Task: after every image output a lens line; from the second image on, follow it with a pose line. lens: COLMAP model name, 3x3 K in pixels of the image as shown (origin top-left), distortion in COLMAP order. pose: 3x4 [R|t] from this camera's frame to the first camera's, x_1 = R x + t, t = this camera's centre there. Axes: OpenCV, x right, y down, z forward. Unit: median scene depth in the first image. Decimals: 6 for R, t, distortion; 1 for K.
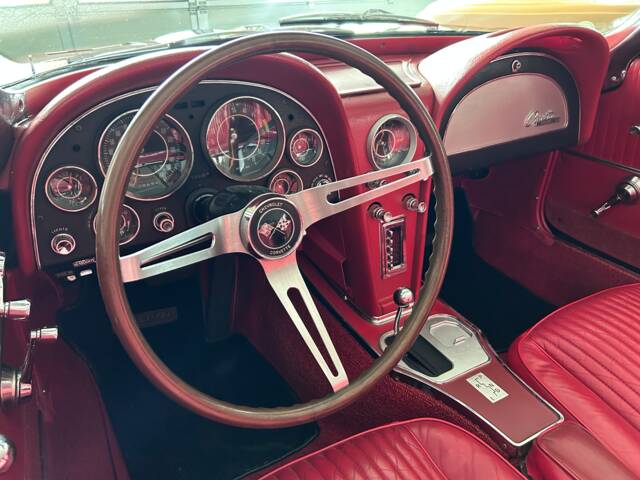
lens RADIAL K [[472.5, 0, 319.2], [0, 472.5, 234.9], [0, 0, 1]] dist [0.014410, -0.008462]
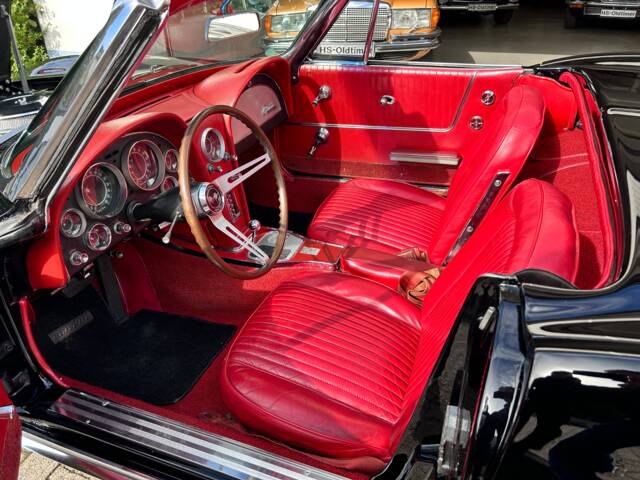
lens RADIAL K [[472.5, 0, 317.6], [0, 472.5, 239.8], [0, 0, 1]] dist [0.014410, -0.008462]
pose [[0.770199, -0.370618, 0.519072, -0.581588], [0.351035, 0.925812, 0.140166, 0.015700], [-0.532511, 0.074257, 0.843159, -0.626387]]
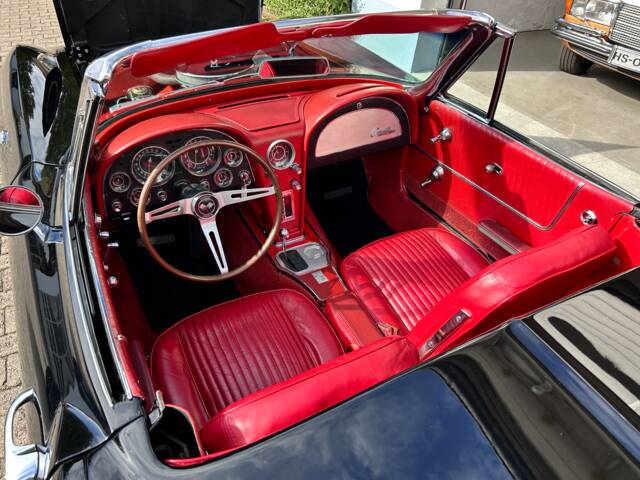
lens RADIAL K [[472.5, 0, 322.7], [0, 472.5, 241.4], [0, 0, 1]] dist [0.014410, -0.008462]
pose [[0.999324, 0.030444, -0.020593, 0.391296], [-0.026405, 0.984400, 0.173952, -0.189219], [0.025567, -0.173290, 0.984539, -0.988381]]
